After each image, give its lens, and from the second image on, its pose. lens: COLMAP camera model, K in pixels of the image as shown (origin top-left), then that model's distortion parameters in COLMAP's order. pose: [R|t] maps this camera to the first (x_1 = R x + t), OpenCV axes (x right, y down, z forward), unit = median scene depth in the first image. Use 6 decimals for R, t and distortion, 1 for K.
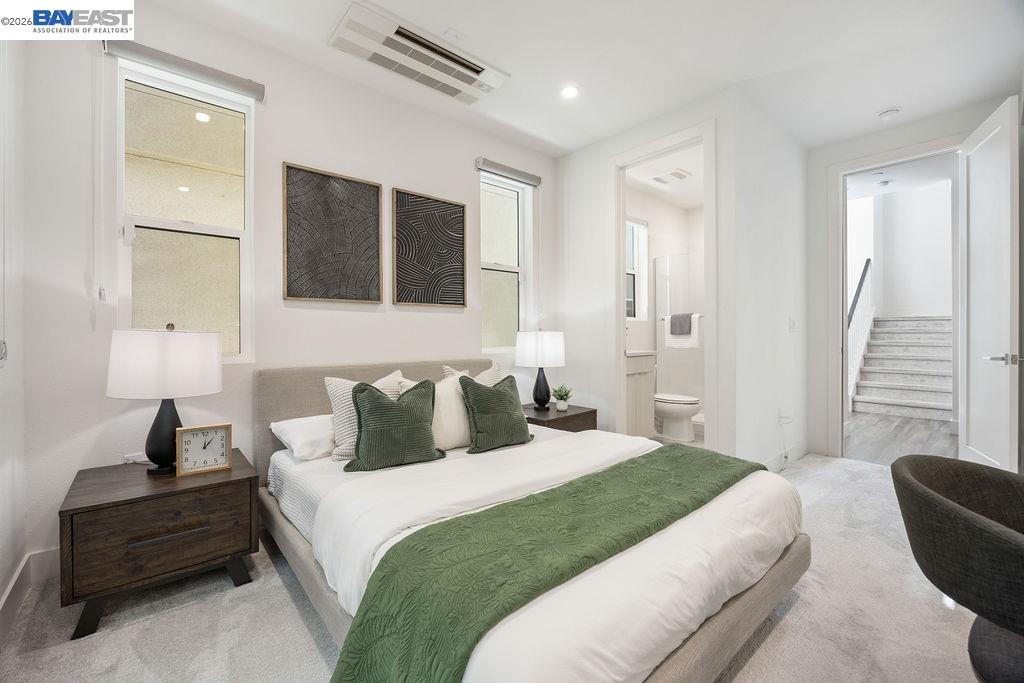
lens RADIAL K [[428.8, 0, 512.0], [0, 428.8, 341.5], [0, 0, 1]] dist [-0.013354, 0.000091]
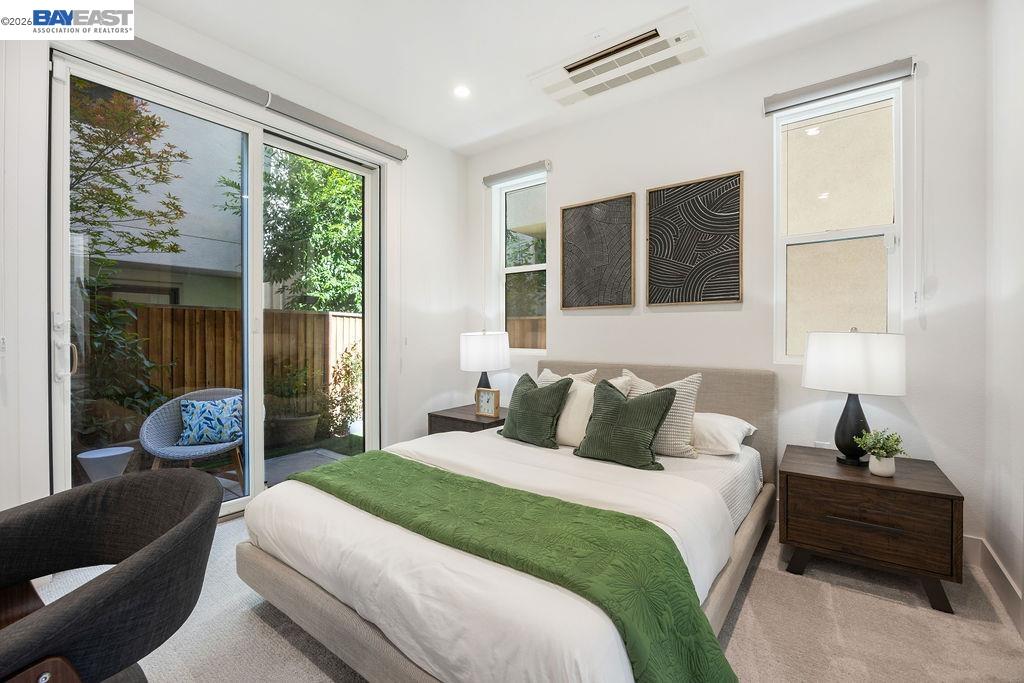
lens RADIAL K [[438.8, 0, 512.0], [0, 438.8, 341.5], [0, 0, 1]] dist [0.000277, 0.000042]
pose [[0.212134, 0.025574, -0.976906, 0.695890], [-0.011576, 0.999653, 0.023656, -0.025829], [0.977172, 0.006291, 0.212357, 0.491079]]
